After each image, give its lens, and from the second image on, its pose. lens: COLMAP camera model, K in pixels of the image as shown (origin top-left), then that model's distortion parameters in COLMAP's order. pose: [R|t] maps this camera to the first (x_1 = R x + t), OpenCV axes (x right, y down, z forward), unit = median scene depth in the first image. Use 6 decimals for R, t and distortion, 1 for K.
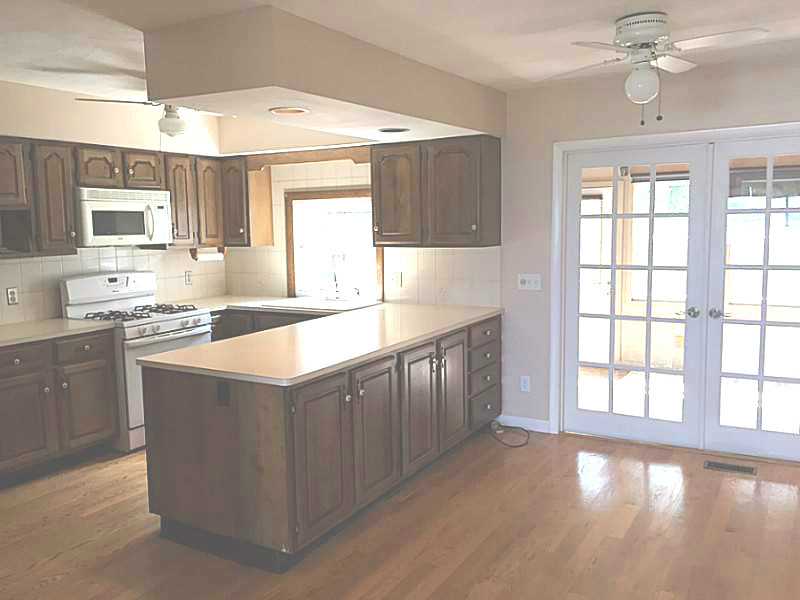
lens RADIAL K [[683.4, 0, 400.0], [0, 683.4, 300.0], [0, 0, 1]] dist [0.046177, 0.000098]
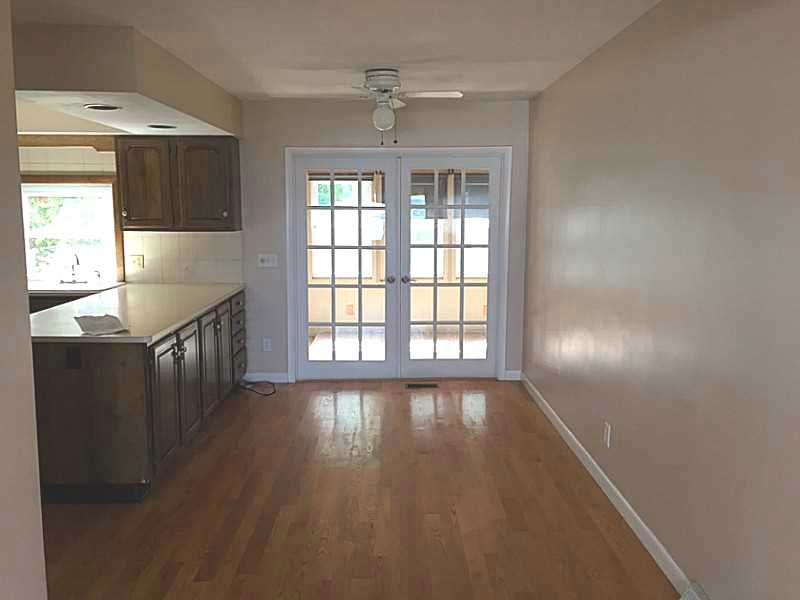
lens RADIAL K [[683.4, 0, 400.0], [0, 683.4, 300.0], [0, 0, 1]] dist [0.046177, 0.000098]
pose [[0.853877, -0.048351, 0.518223, -0.242903], [0.041447, 0.998830, 0.024899, 0.023313], [-0.518821, 0.000219, 0.854883, -0.156717]]
